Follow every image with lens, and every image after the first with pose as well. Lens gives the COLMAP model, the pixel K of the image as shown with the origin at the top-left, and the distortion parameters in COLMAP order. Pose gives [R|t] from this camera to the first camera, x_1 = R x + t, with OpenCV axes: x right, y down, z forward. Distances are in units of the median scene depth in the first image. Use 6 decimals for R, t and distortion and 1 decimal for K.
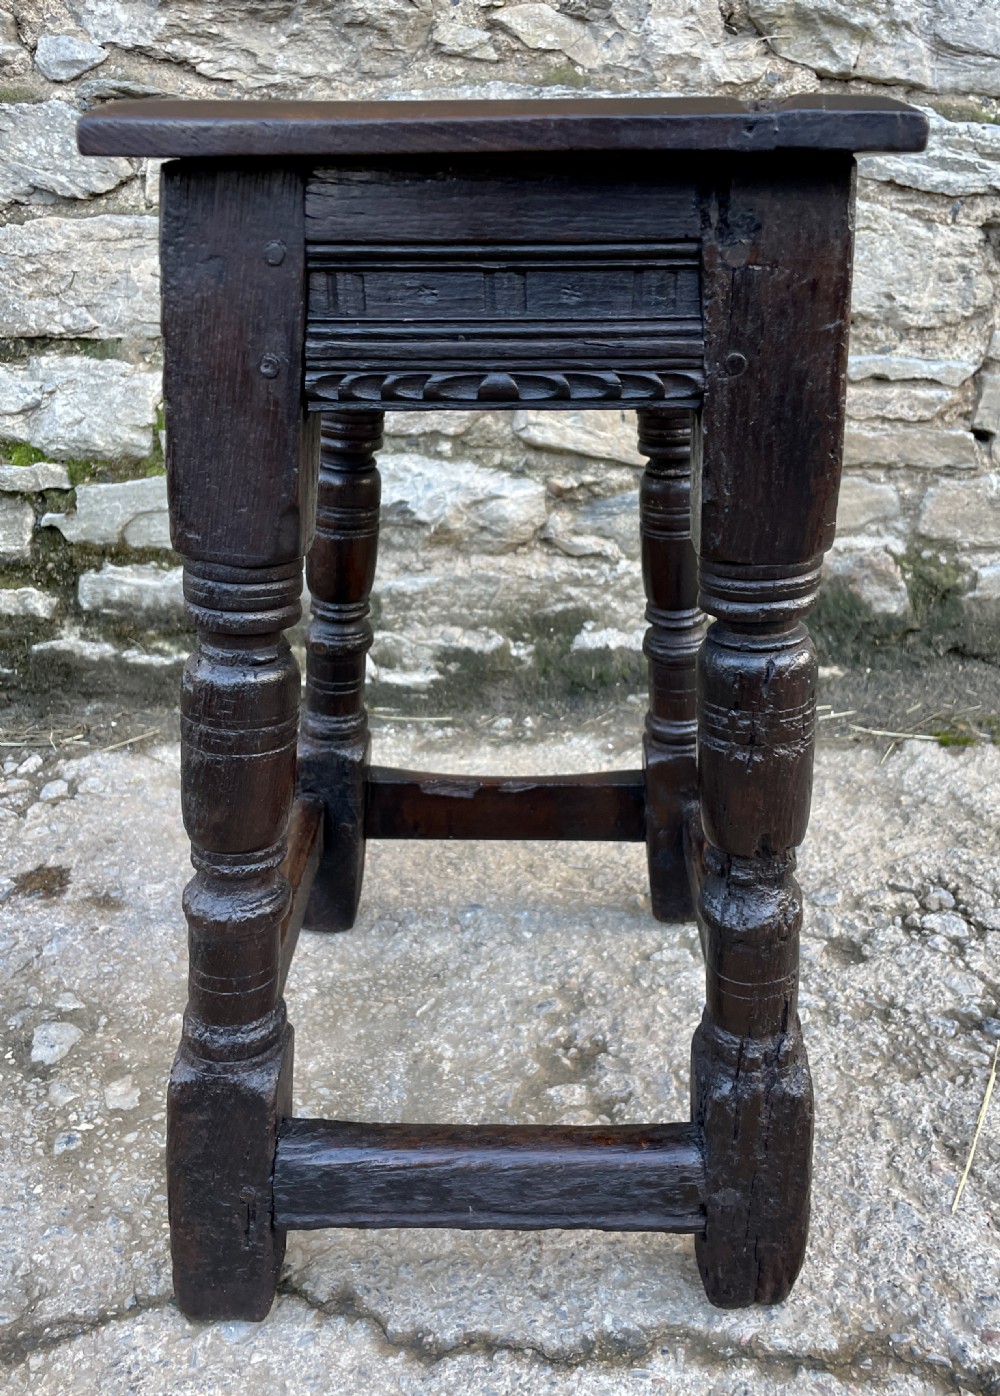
lens RADIAL K [[1202.4, 0, 505.5], [0, 1202.4, 666.4], [0, 0, 1]] dist [0.078711, -0.110055]
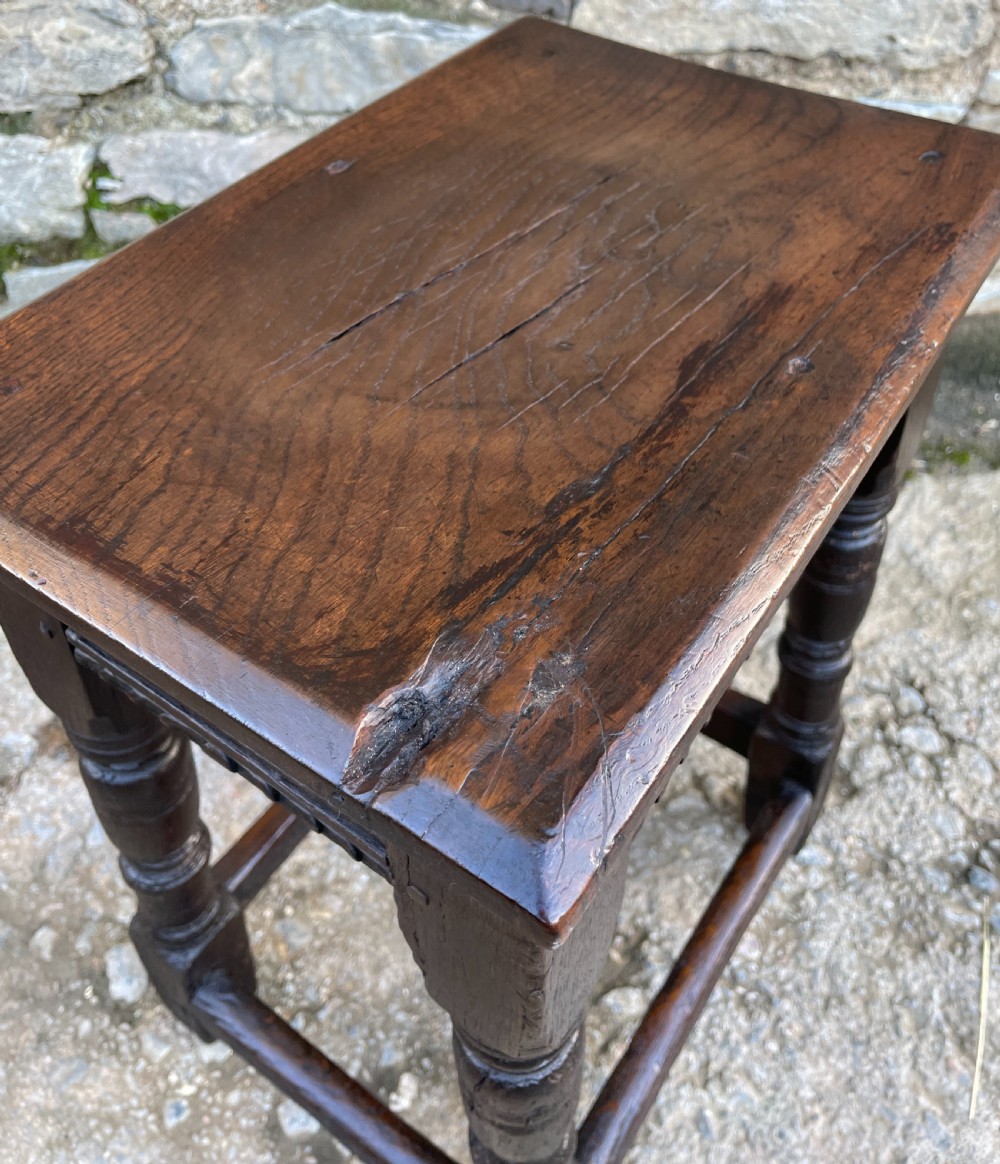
lens RADIAL K [[1025.0, 0, 487.7], [0, 1025.0, 485.7], [0, 0, 1]] dist [0.072880, -0.117424]
pose [[0.992402, -0.063624, 0.105306, -0.095040], [0.022601, 0.935616, 0.352294, -0.283411], [-0.120941, -0.347238, 0.929946, 0.199851]]
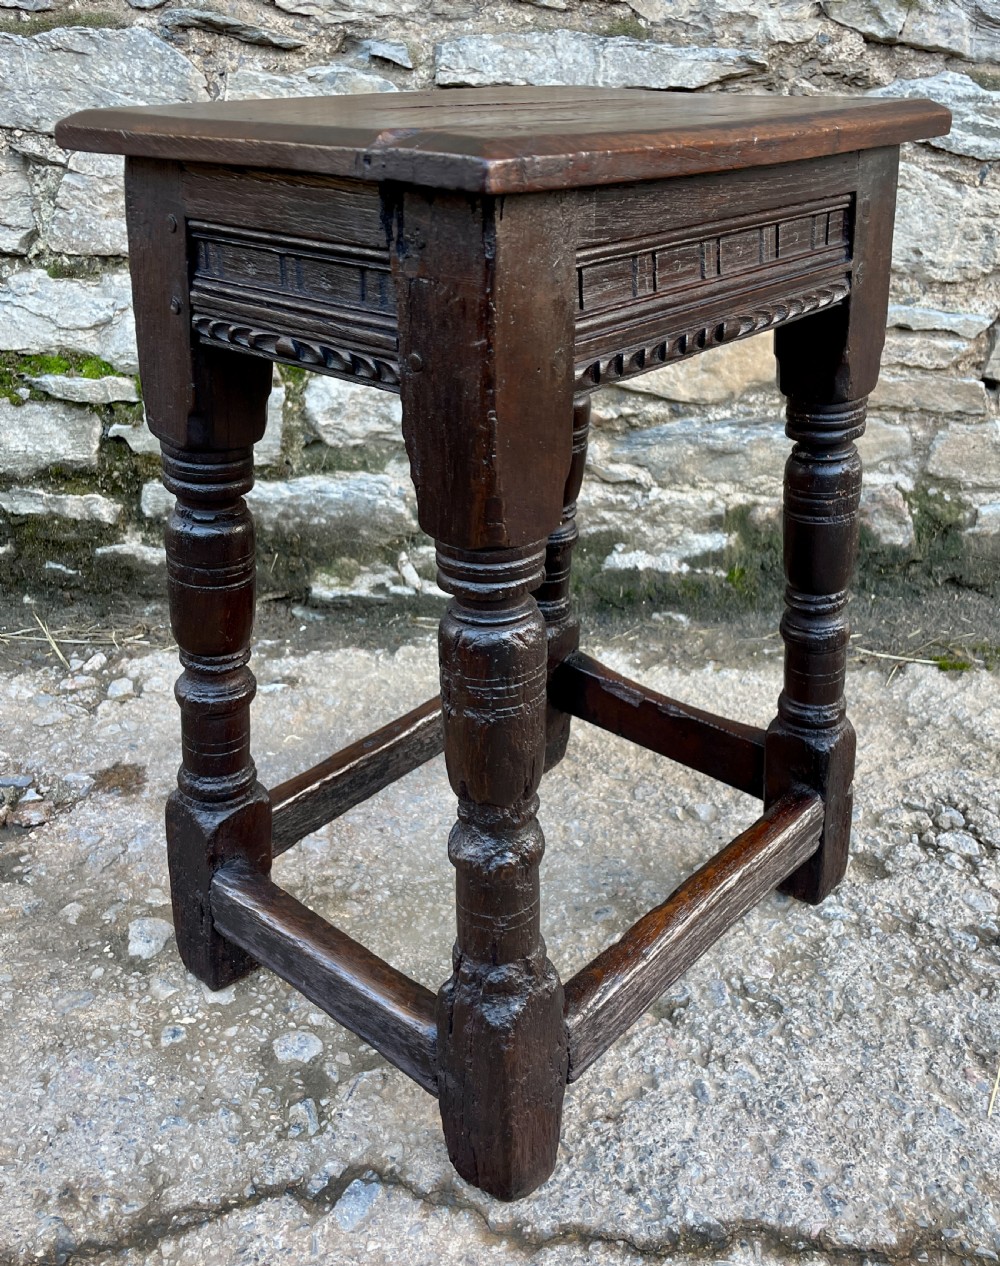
lens RADIAL K [[1115.7, 0, 516.3], [0, 1115.7, 606.1], [0, 0, 1]] dist [0.085157, -0.121299]
pose [[0.998705, 0.031879, 0.039647, -0.069124], [-0.033814, 0.998219, 0.049138, -0.031191], [-0.038010, -0.050415, 0.998005, 0.005220]]
